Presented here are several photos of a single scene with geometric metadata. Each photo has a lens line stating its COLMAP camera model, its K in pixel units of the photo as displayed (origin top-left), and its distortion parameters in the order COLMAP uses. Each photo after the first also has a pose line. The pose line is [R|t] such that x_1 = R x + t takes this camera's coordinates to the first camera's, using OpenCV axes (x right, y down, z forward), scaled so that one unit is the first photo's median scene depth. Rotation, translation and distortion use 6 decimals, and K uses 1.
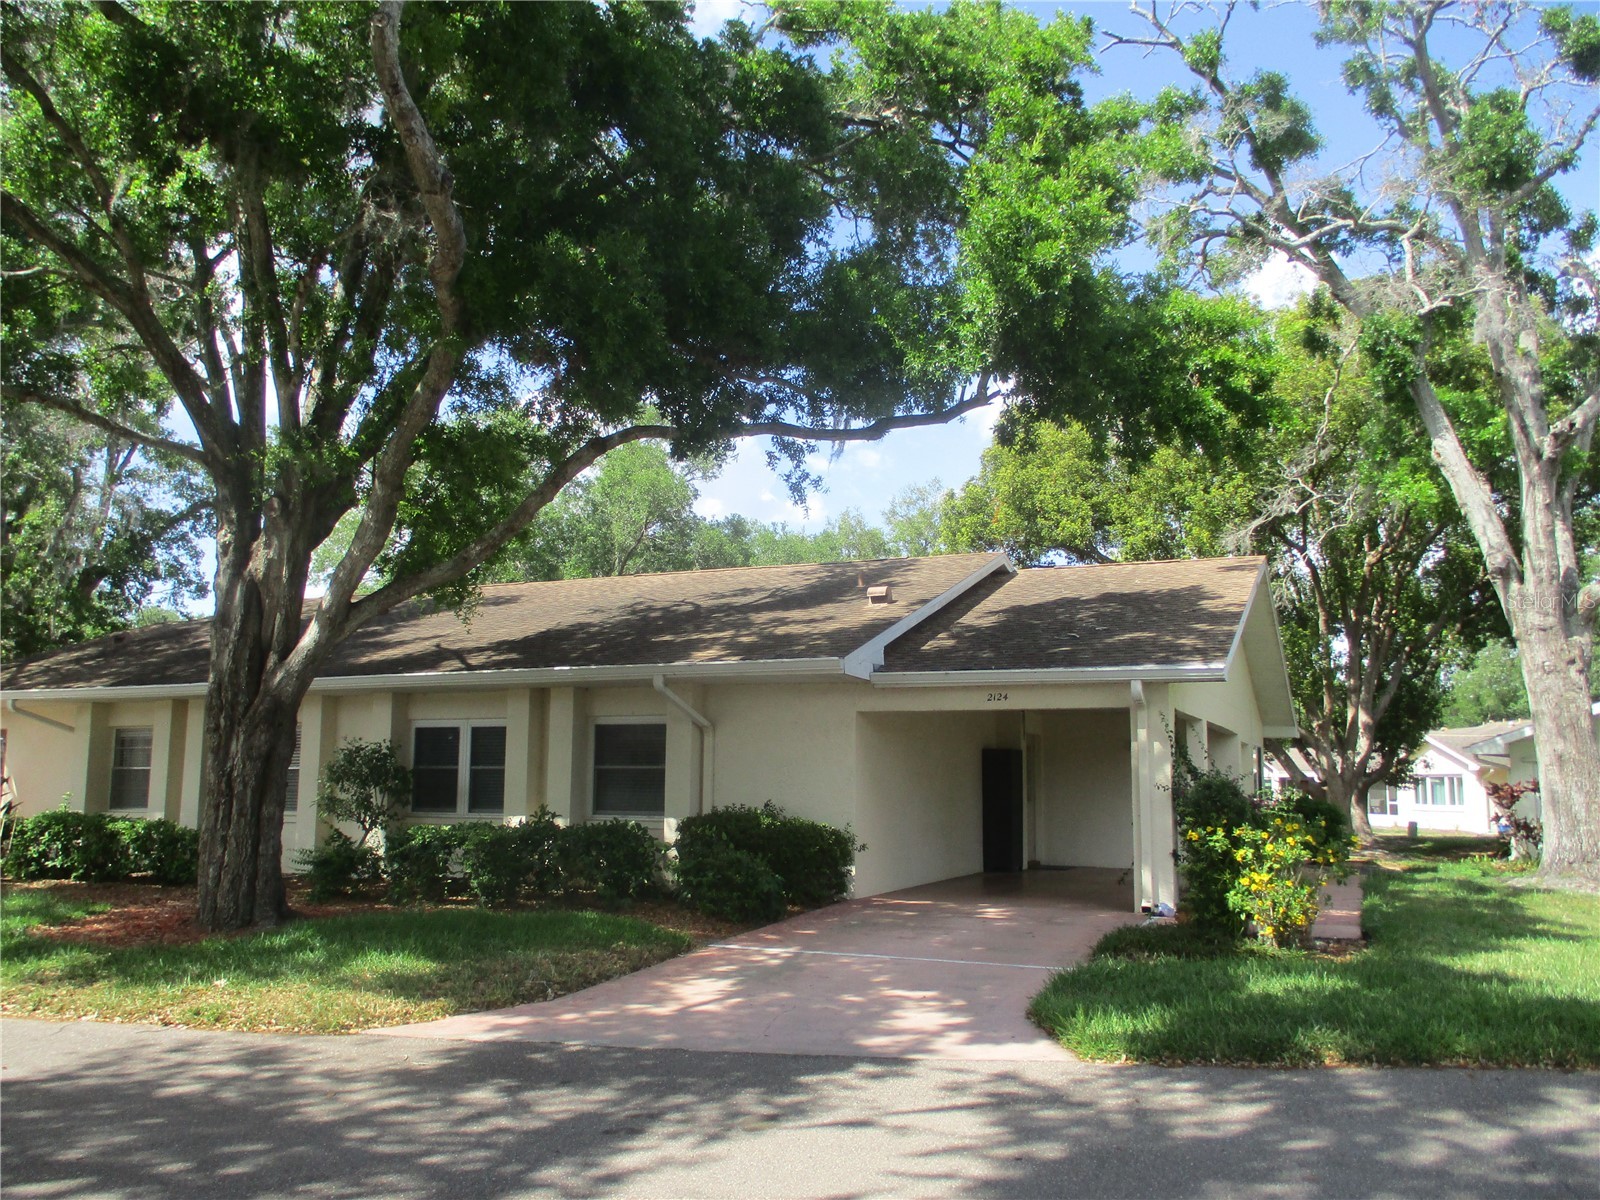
lens RADIAL K [[1355.3, 0, 800.0], [0, 1355.3, 600.0], [0, 0, 1]] dist [0.001826, -0.005230]
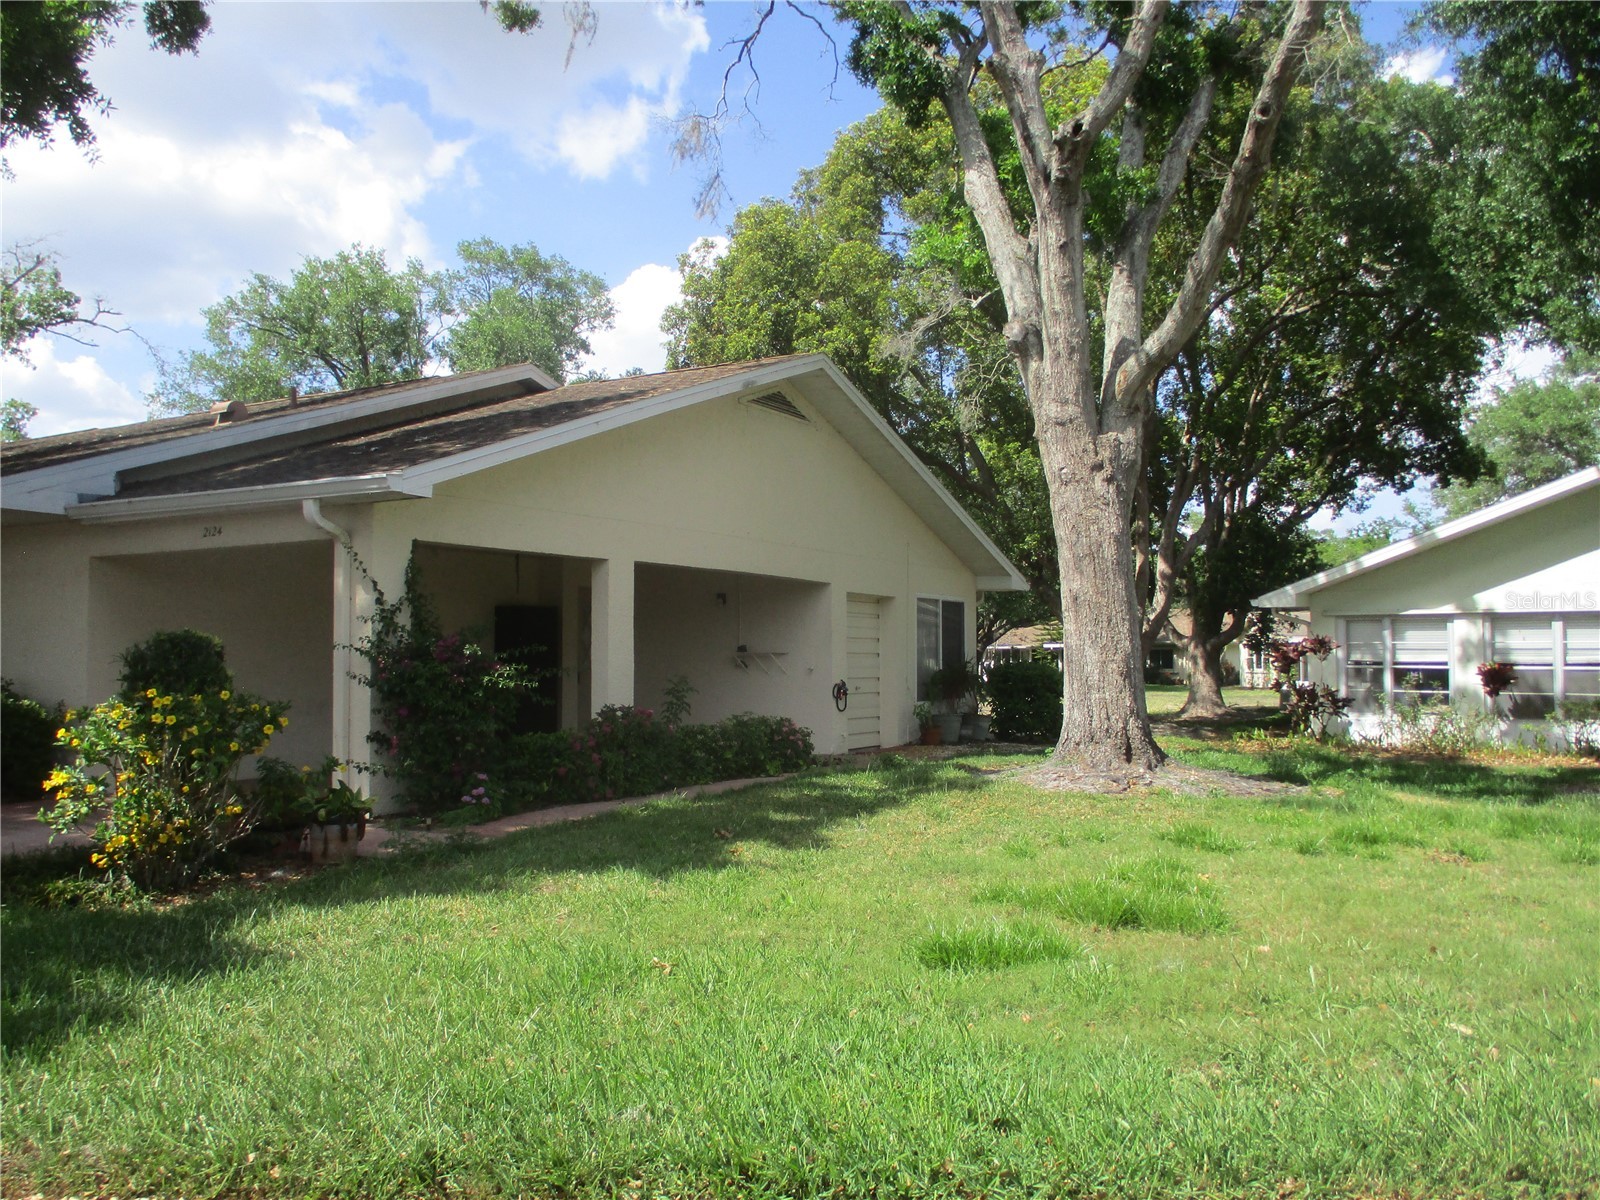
lens RADIAL K [[1355.3, 0, 800.0], [0, 1355.3, 600.0], [0, 0, 1]] dist [0.001826, -0.005230]
pose [[0.992877, -0.020876, -0.117304, 0.493393], [0.030984, 0.995897, 0.085025, 0.049575], [0.115048, -0.088054, 0.989450, 0.262409]]
